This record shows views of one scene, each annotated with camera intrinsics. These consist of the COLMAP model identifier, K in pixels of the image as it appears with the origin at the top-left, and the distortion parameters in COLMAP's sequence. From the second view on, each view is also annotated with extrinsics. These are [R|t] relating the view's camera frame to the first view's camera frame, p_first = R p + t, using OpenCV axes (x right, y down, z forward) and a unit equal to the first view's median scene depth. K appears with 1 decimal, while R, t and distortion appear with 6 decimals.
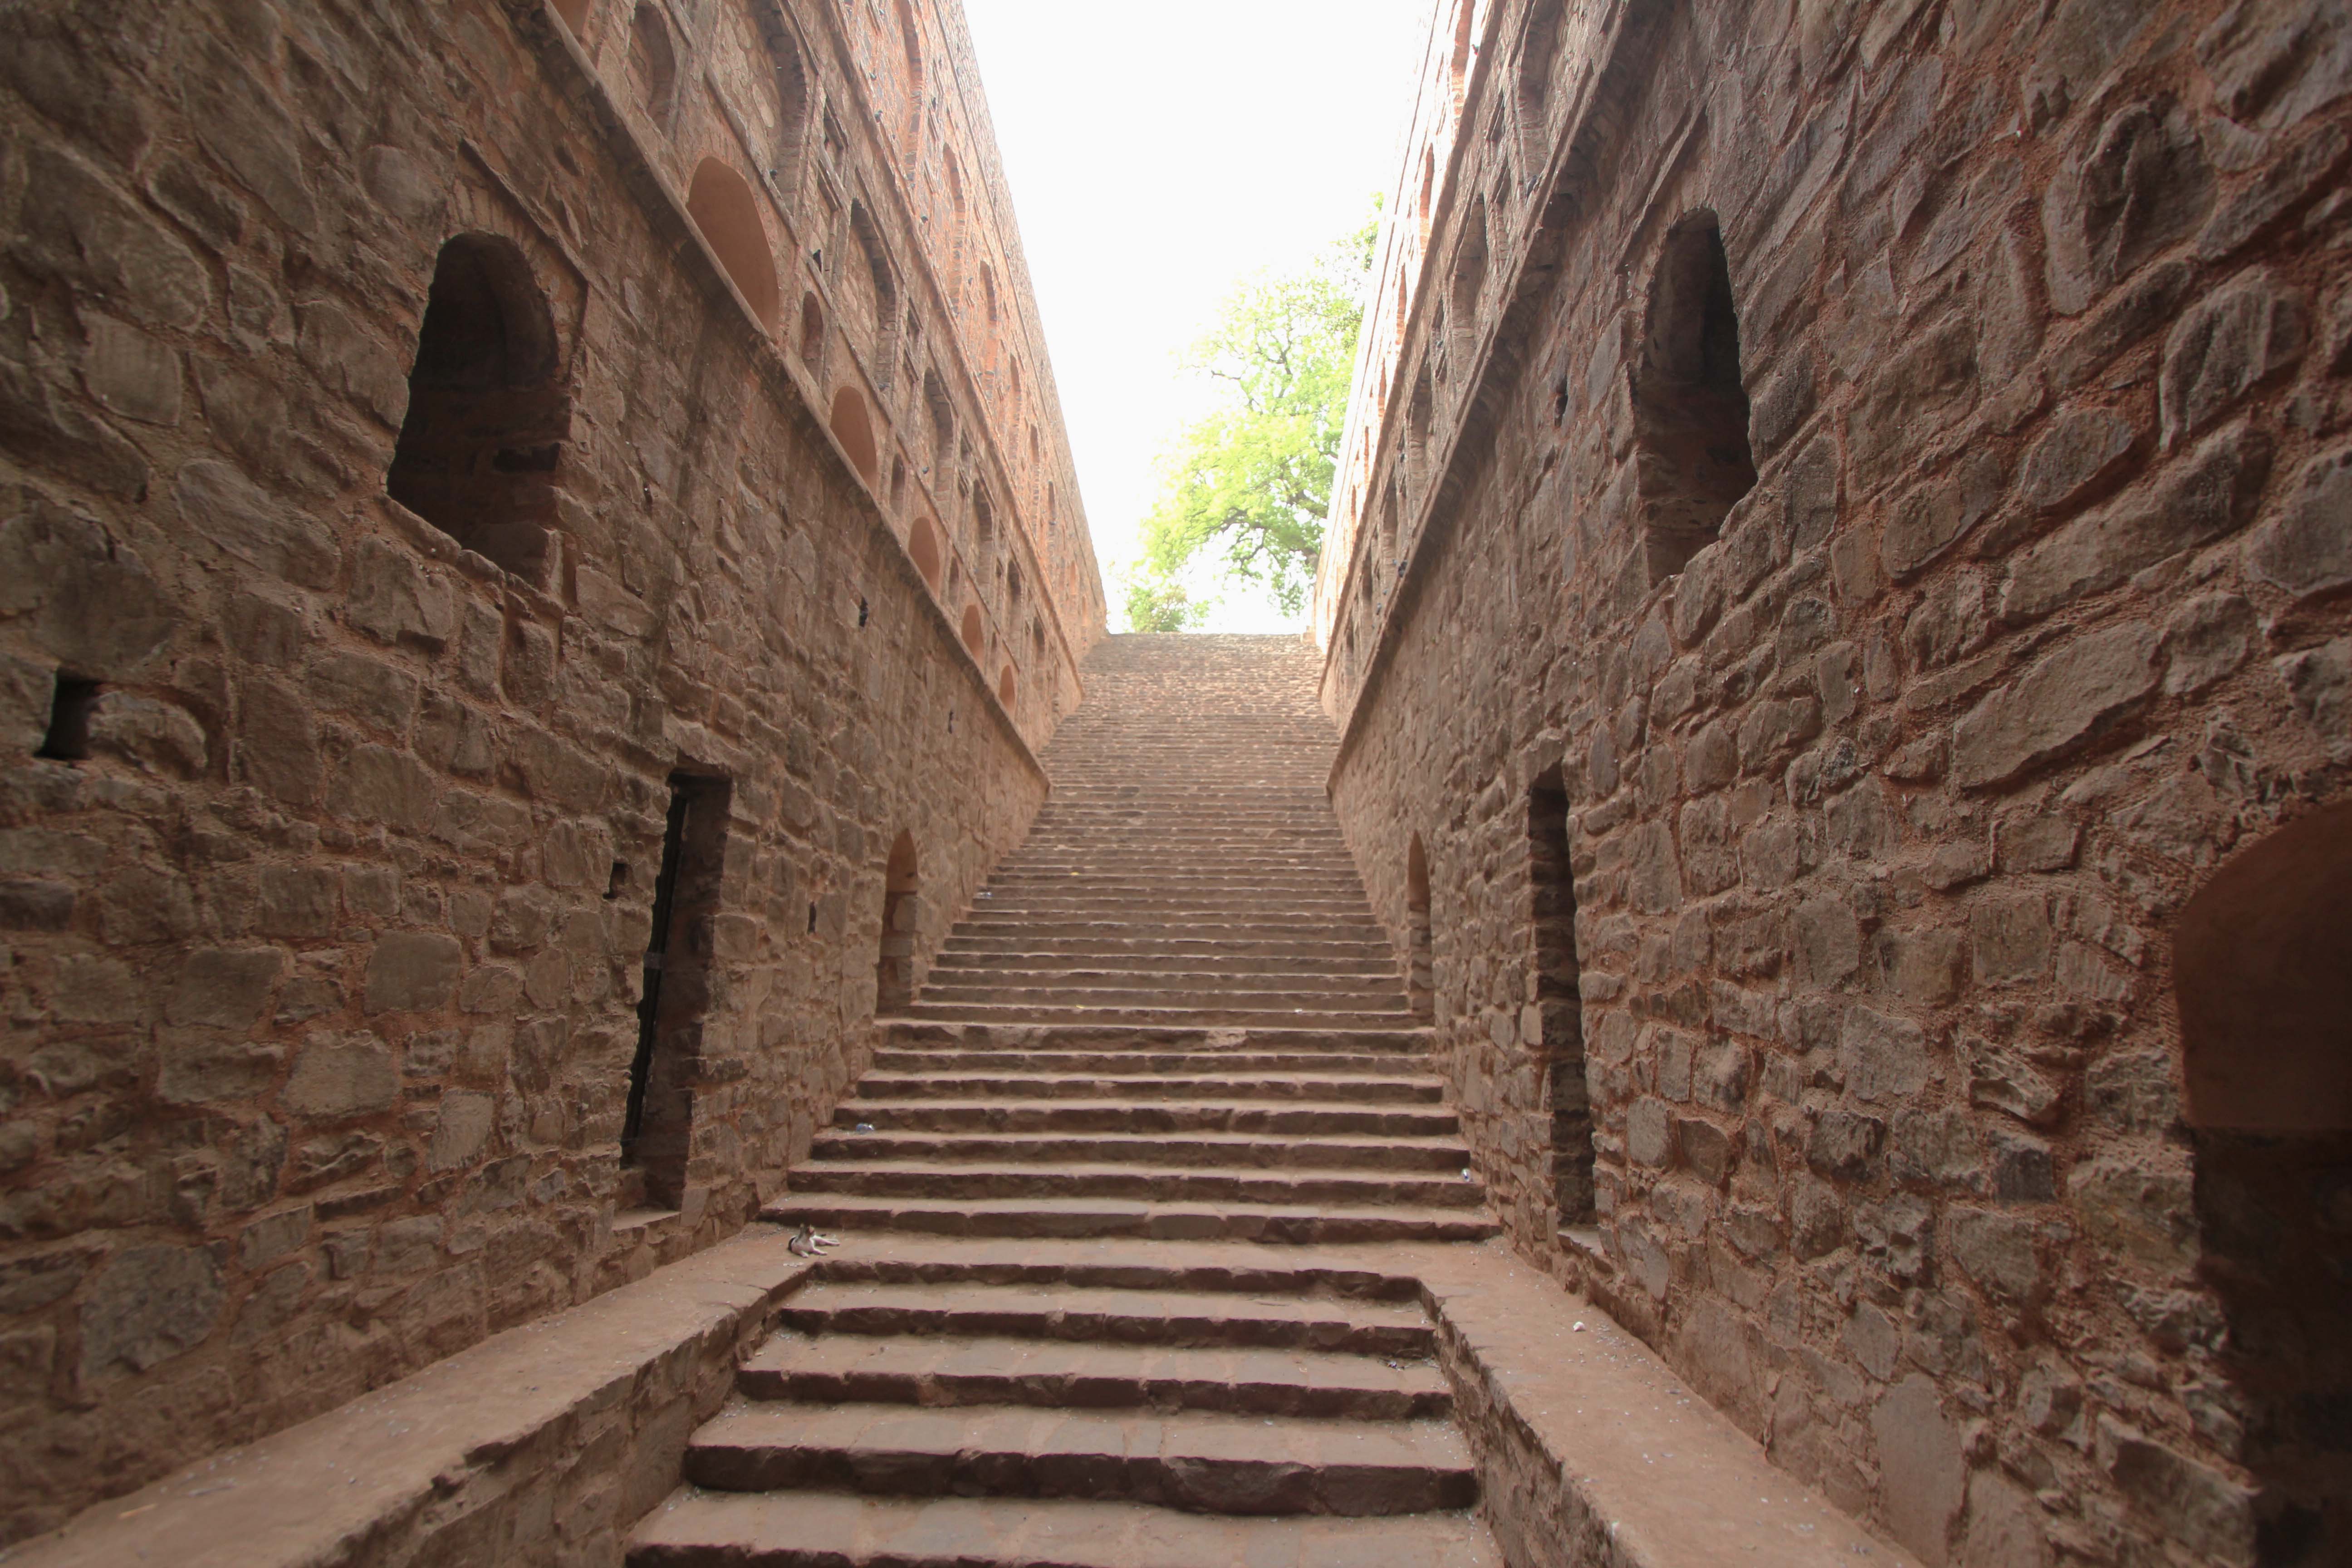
lens RADIAL K [[1114.4, 0, 1176.0], [0, 1114.4, 784.0], [0, 0, 1]] dist [-0.002753, -0.000748]
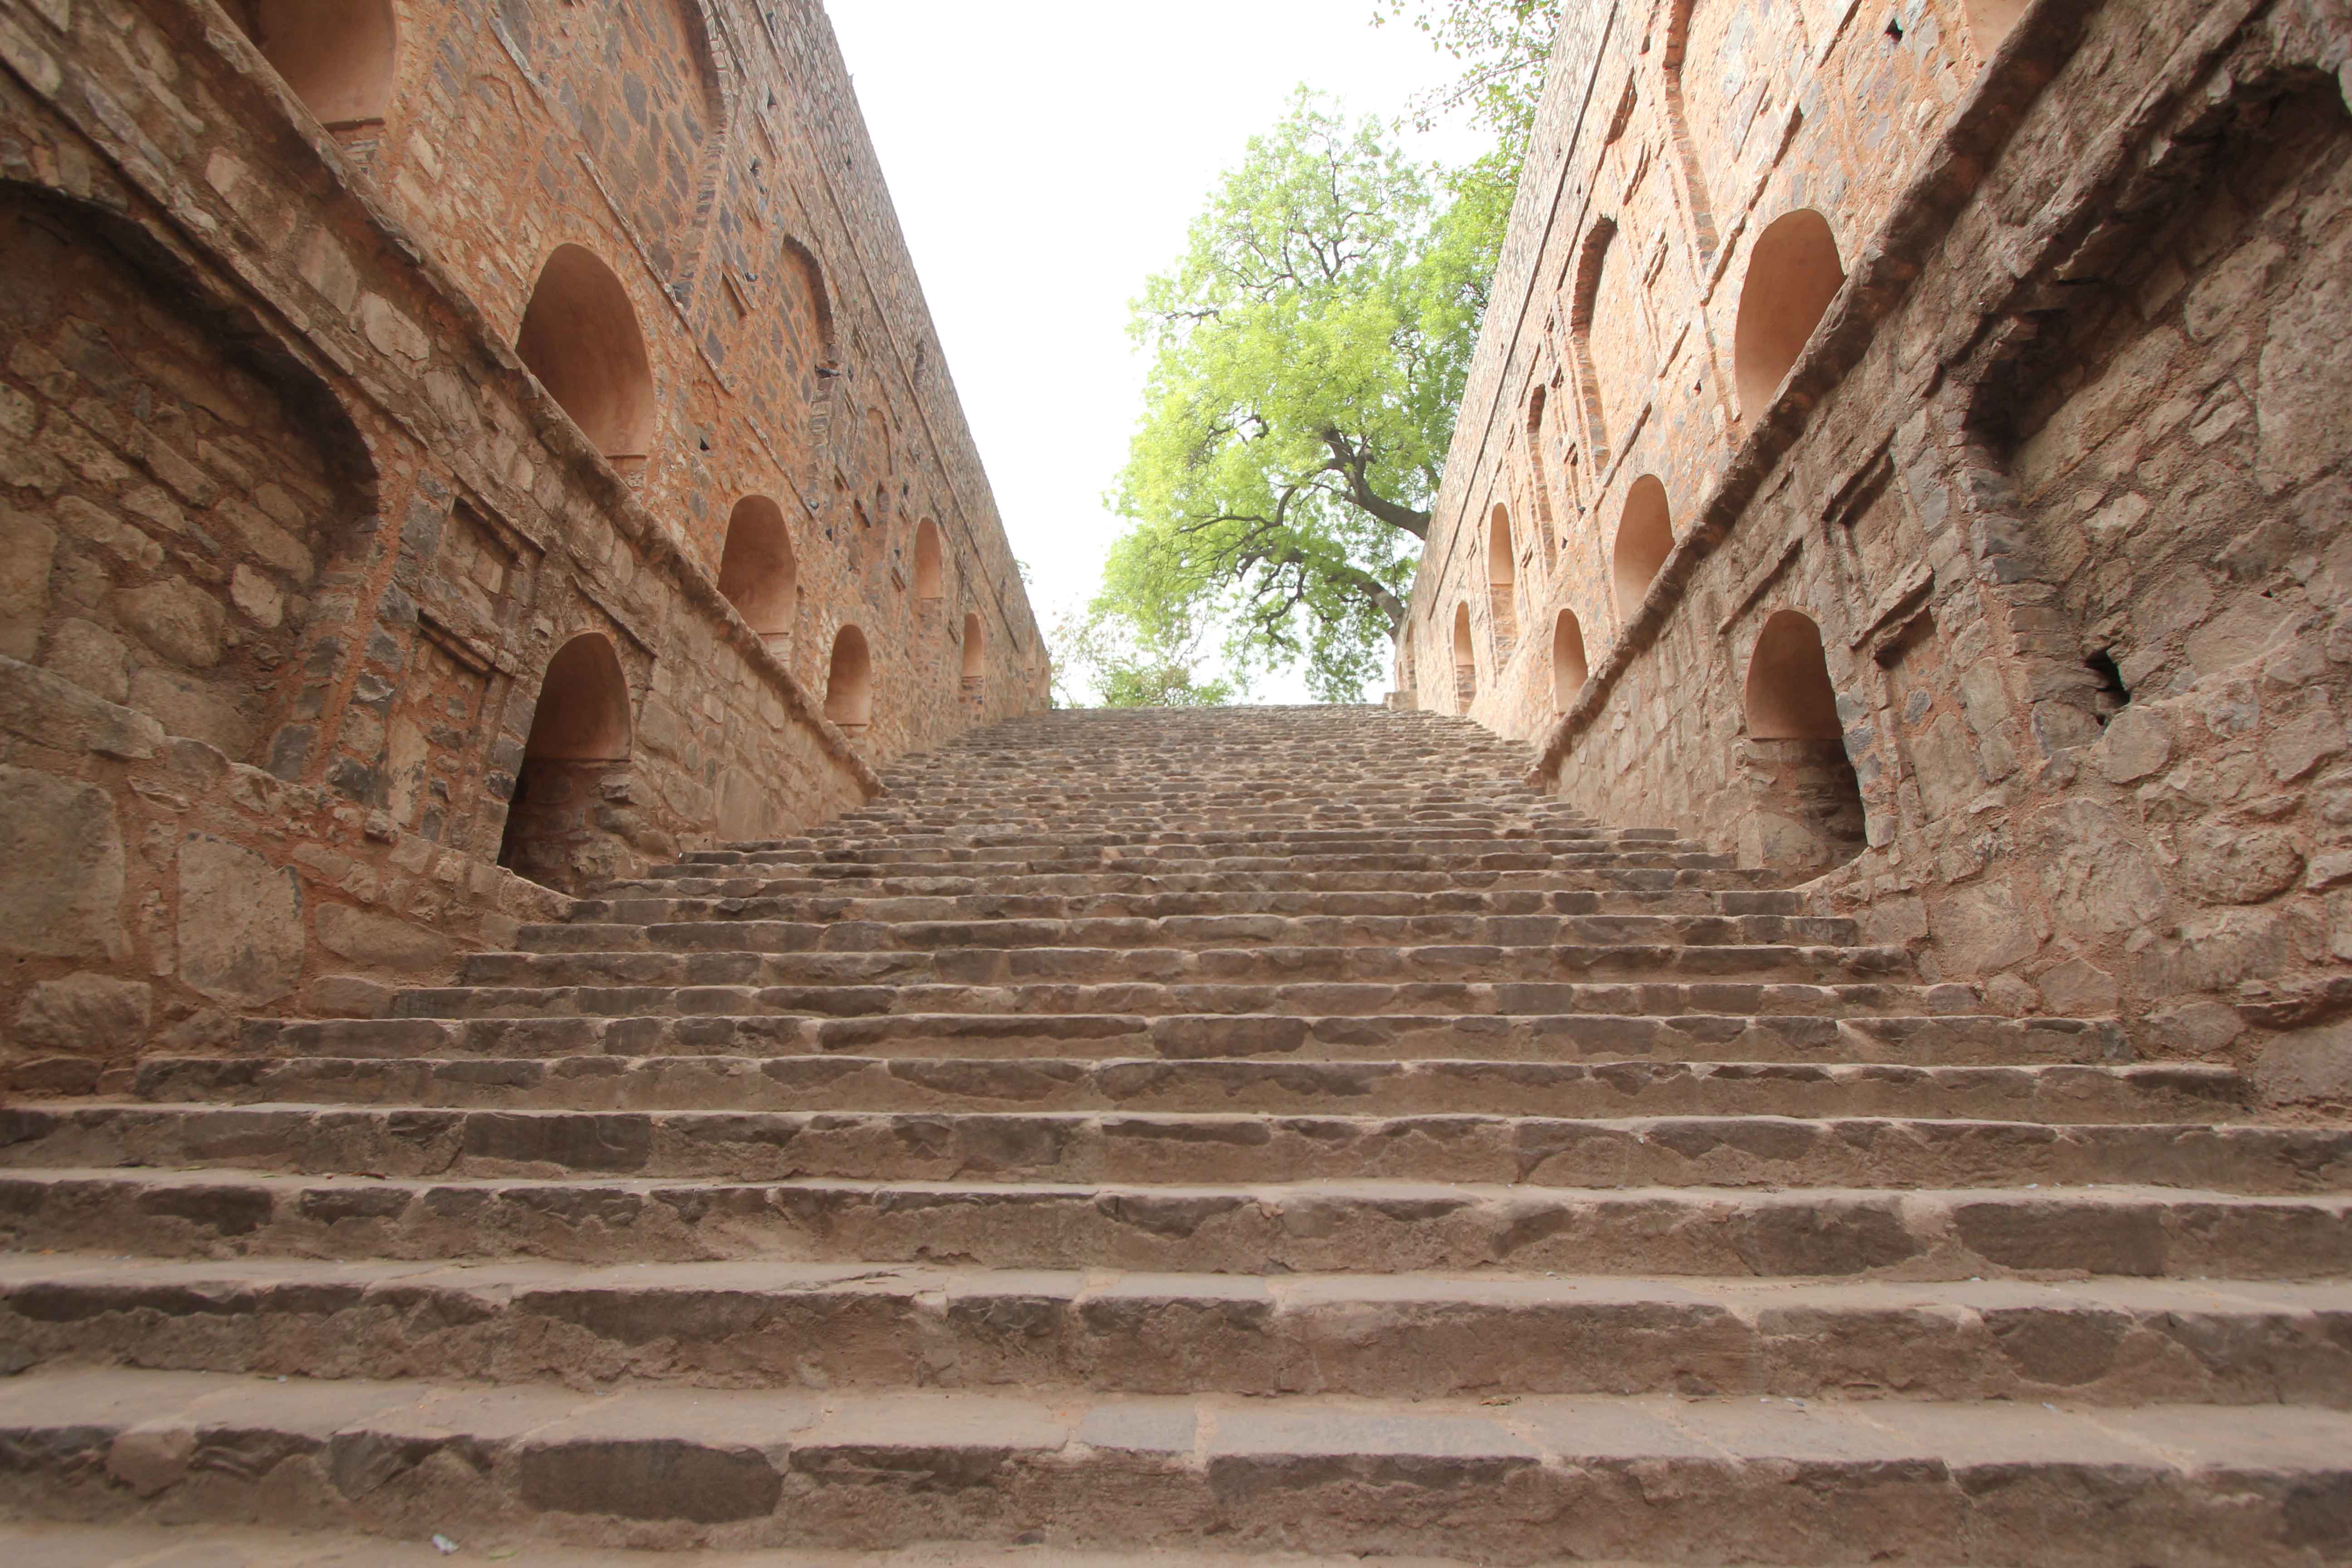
lens RADIAL K [[1114.4, 0, 1176.0], [0, 1114.4, 784.0], [0, 0, 1]] dist [-0.002753, -0.000748]
pose [[0.999550, -0.025338, -0.016053, 0.017841], [0.023218, 0.992418, -0.120697, -0.033532], [0.018989, 0.120270, 0.992560, 0.582046]]
